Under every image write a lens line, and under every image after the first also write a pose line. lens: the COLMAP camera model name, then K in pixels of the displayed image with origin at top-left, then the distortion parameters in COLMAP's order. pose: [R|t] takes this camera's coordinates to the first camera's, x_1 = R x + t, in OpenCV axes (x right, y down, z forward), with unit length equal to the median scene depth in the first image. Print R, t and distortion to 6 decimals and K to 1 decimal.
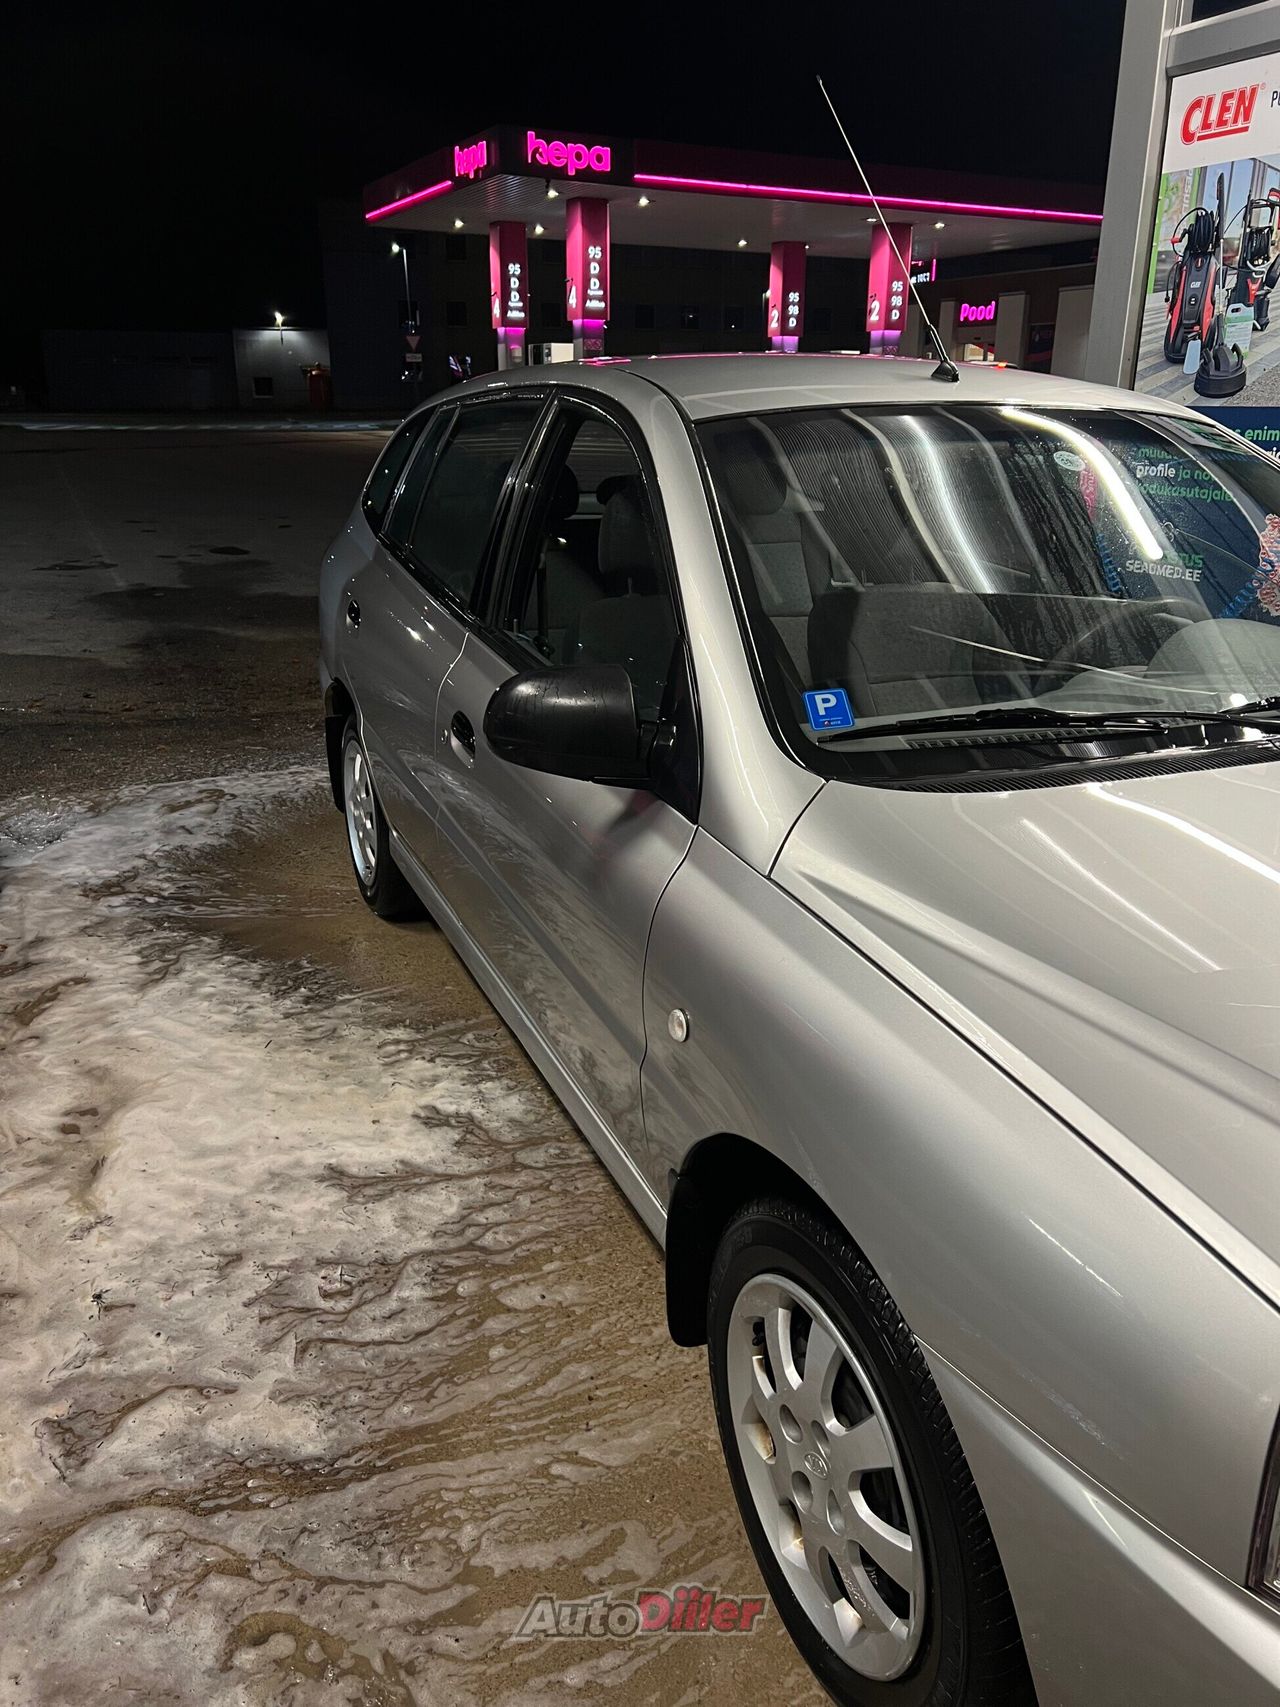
lens RADIAL K [[1278.0, 0, 663.8], [0, 1278.0, 840.0], [0, 0, 1]] dist [0.023237, -0.030699]
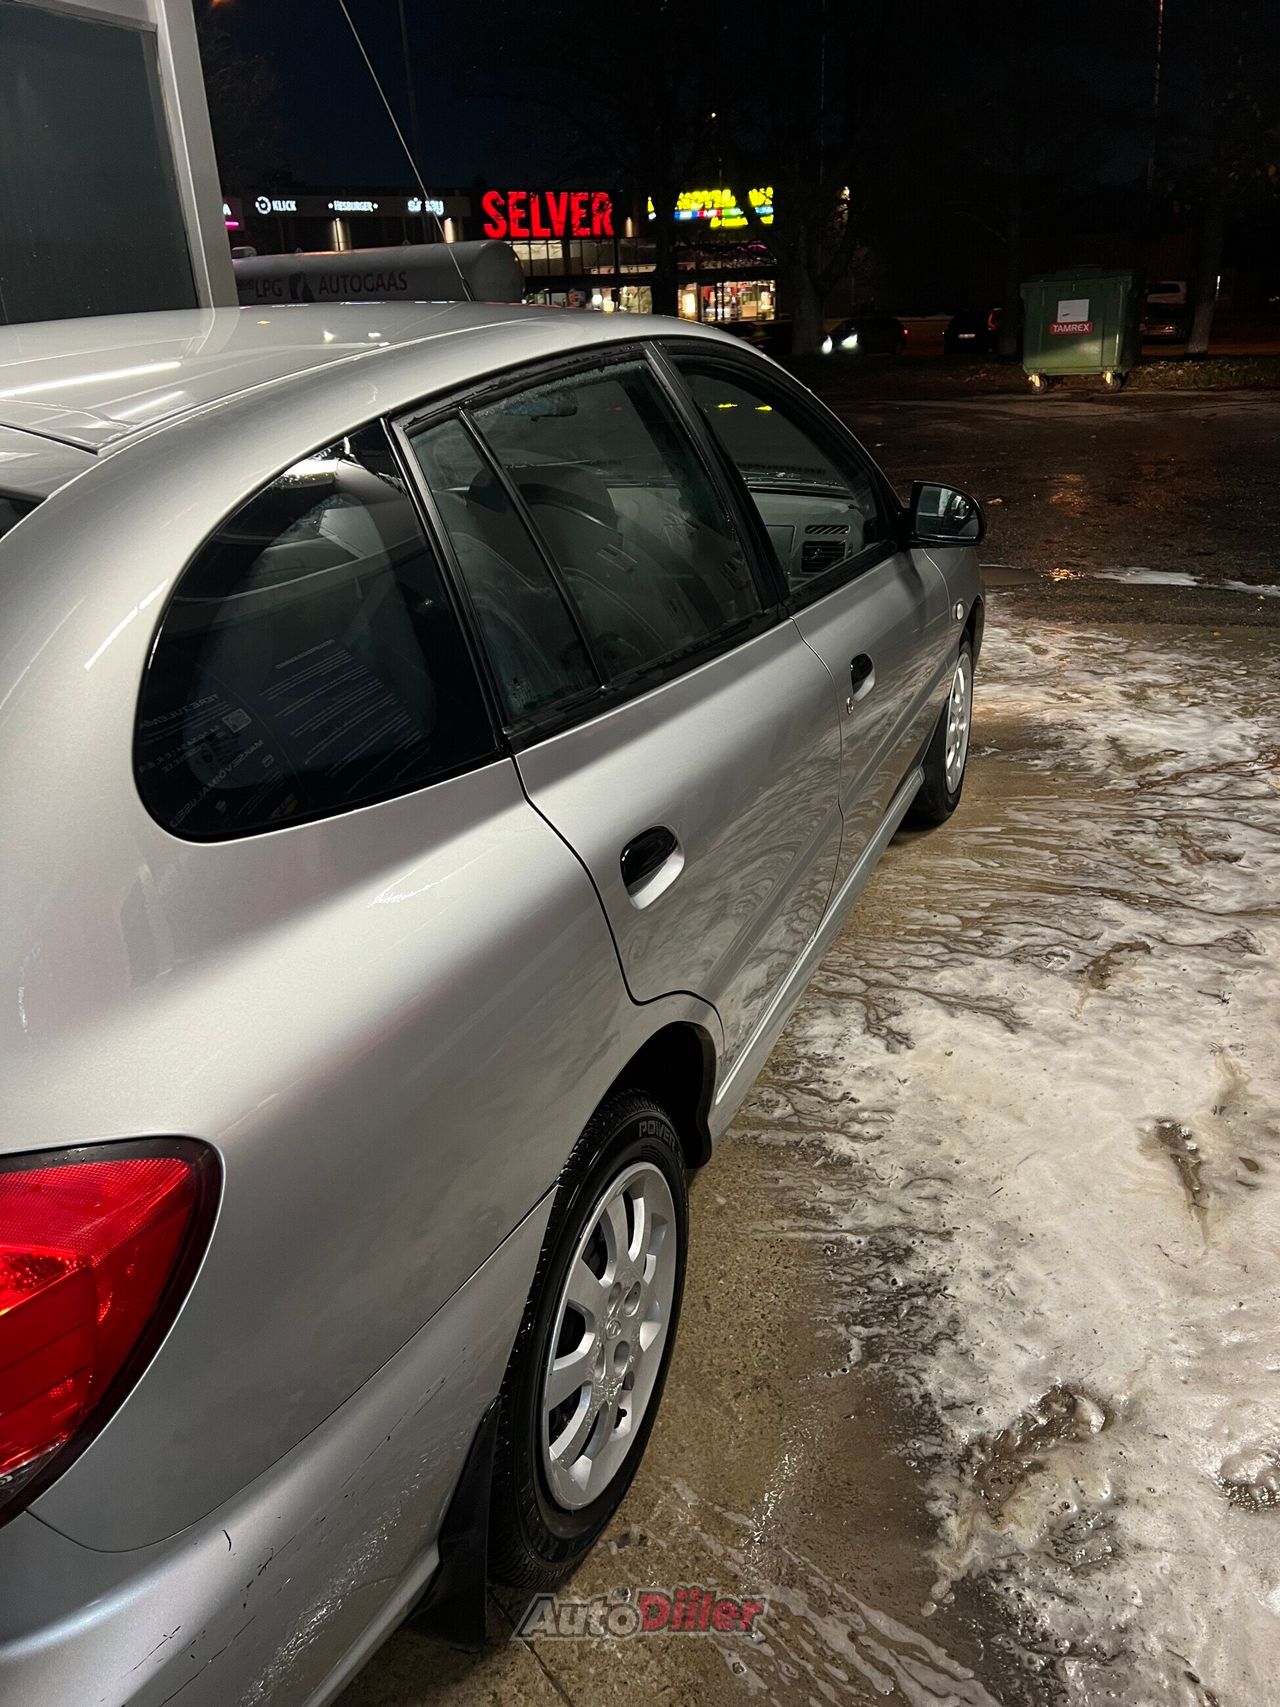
lens RADIAL K [[1278.0, 0, 631.8], [0, 1278.0, 855.2], [0, 0, 1]] dist [0.023237, -0.030699]
pose [[-0.690000, -0.275367, 0.669383, -0.742417], [0.270030, 0.760106, 0.591035, -0.617015], [-0.671553, 0.588568, -0.450116, 1.649330]]
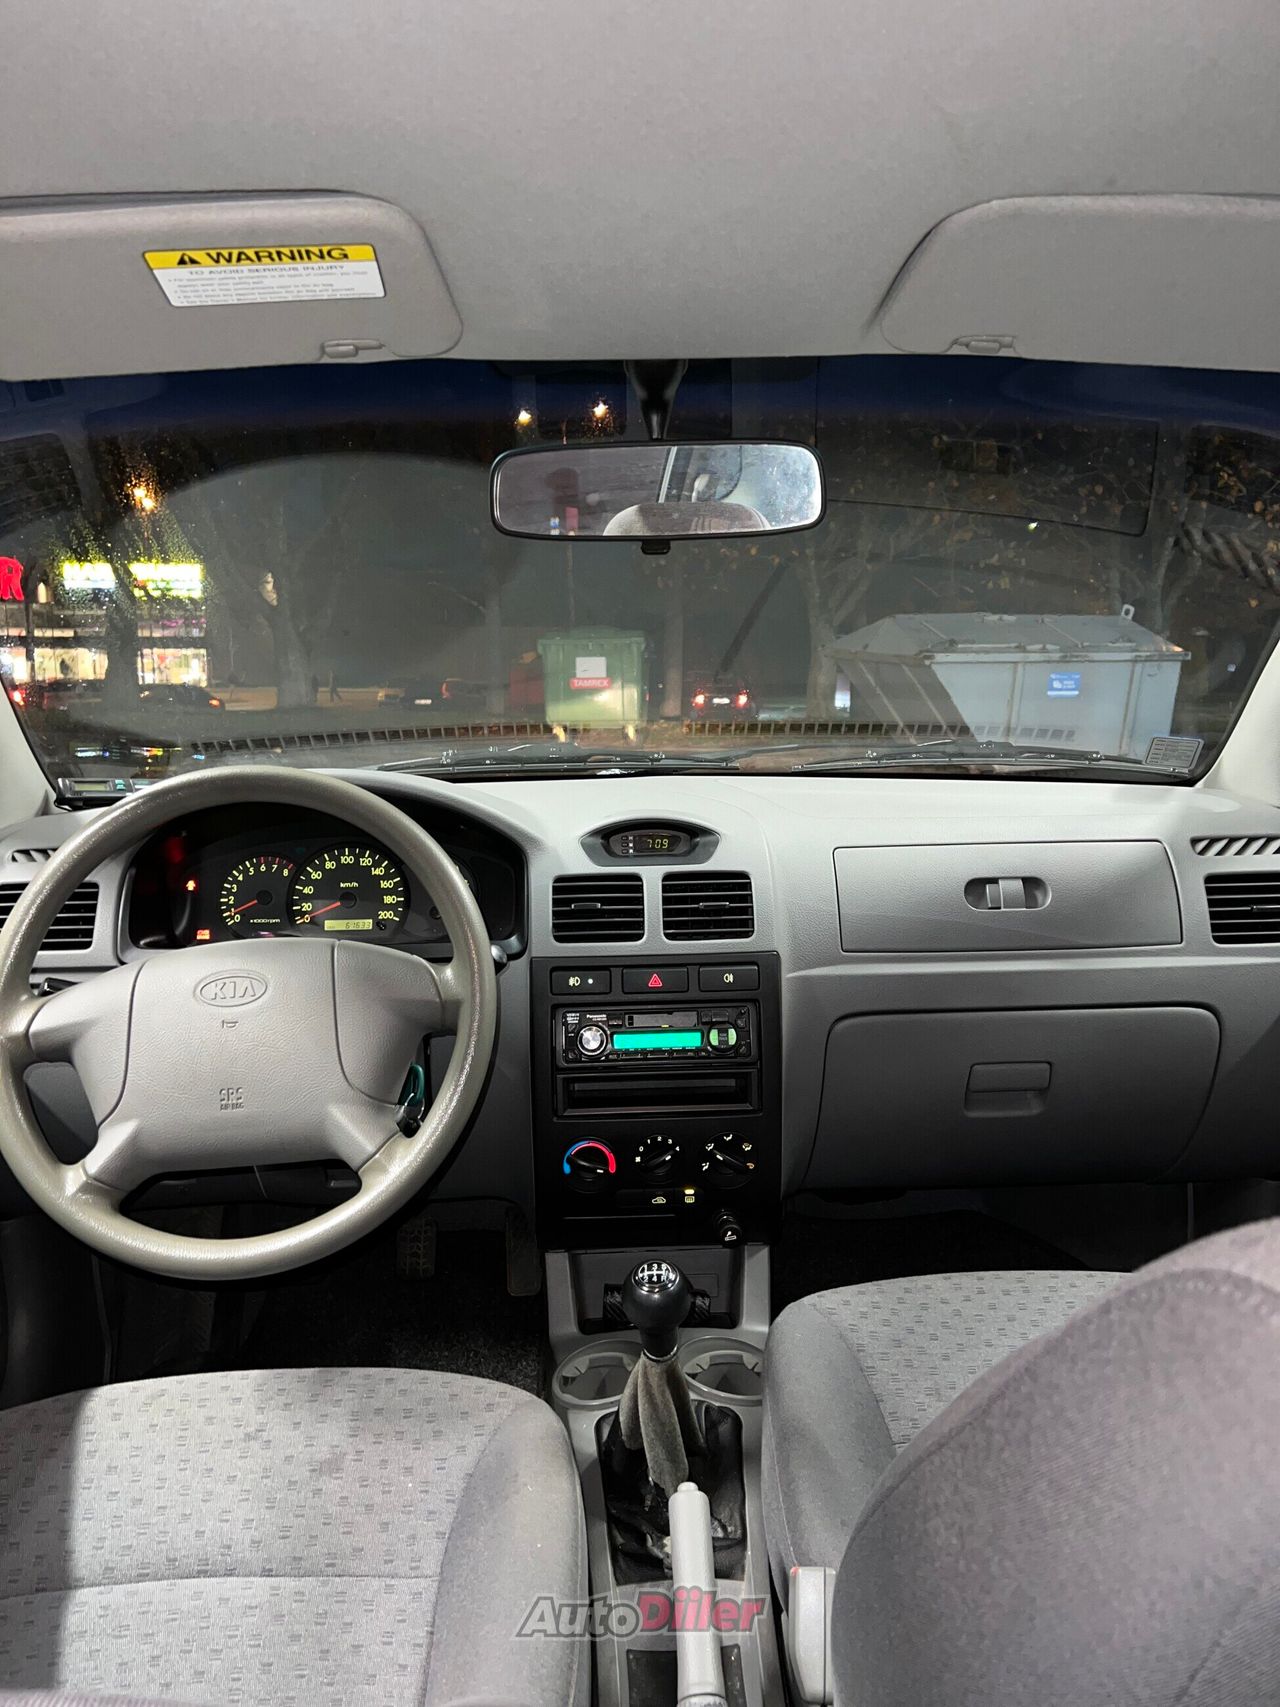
lens RADIAL K [[1278.0, 0, 651.7], [0, 1278.0, 853.2], [0, 0, 1]] dist [0.023237, -0.030699]
pose [[-0.933407, -0.067828, 0.352351, 0.090075], [0.104542, 0.887963, 0.447875, -0.329339], [-0.343254, 0.454885, -0.821740, 1.273652]]
